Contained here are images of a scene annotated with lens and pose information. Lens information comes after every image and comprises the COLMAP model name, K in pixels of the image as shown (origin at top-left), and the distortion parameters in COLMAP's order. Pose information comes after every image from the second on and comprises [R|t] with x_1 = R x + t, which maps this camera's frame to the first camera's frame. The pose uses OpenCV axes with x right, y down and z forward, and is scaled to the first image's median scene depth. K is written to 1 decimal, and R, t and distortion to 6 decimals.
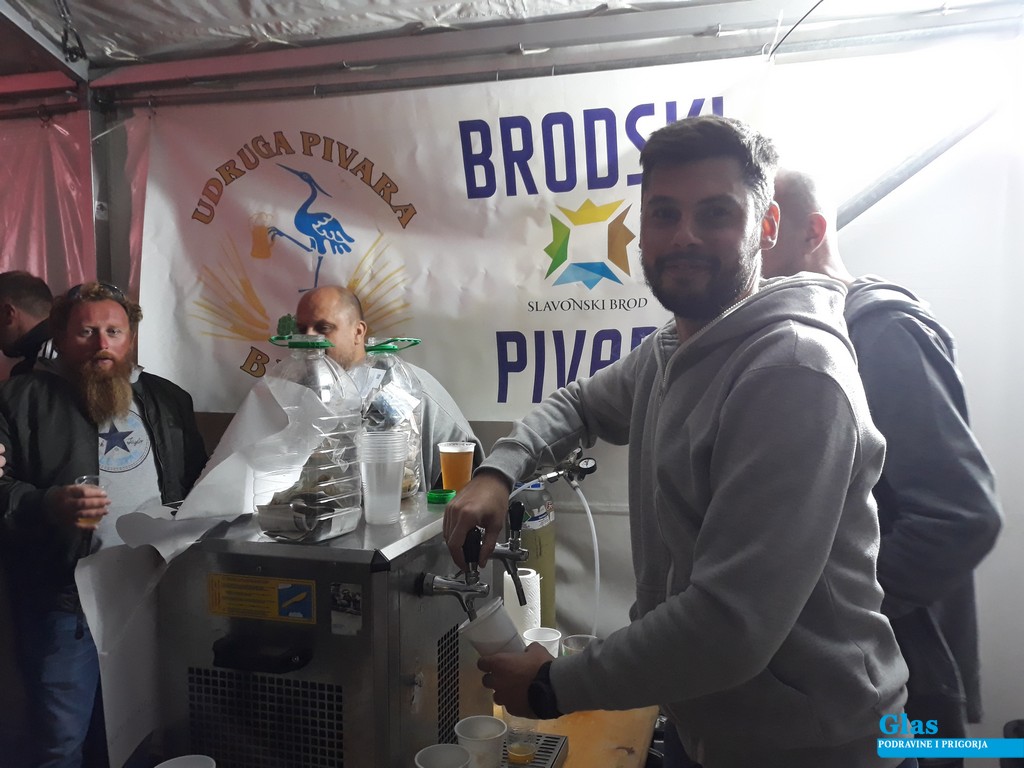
lens RADIAL K [[832.2, 0, 512.0], [0, 832.2, 384.0], [0, 0, 1]] dist [0.110665, -0.387680]
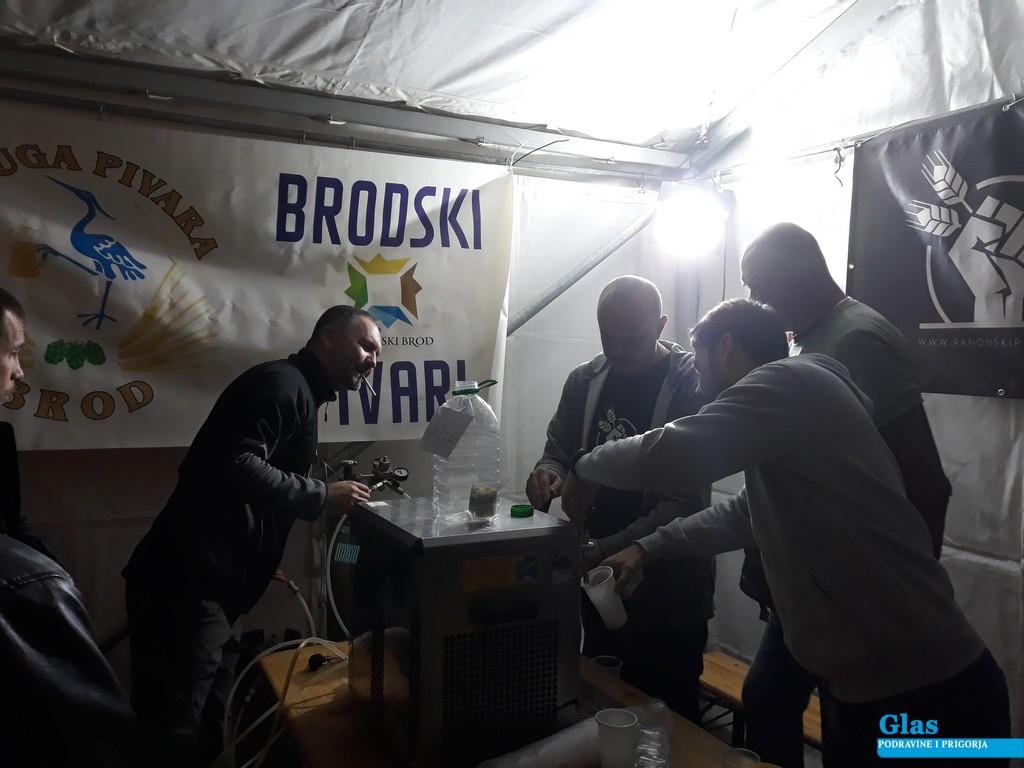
lens RADIAL K [[797.9, 0, 563.7], [0, 797.9, 390.4], [0, 0, 1]] dist [-0.005471, -0.014133]
pose [[0.729679, -0.016594, 0.683588, -0.505340], [0.016463, 0.999842, 0.006698, -0.025694], [-0.683591, 0.006366, 0.729837, -0.025793]]
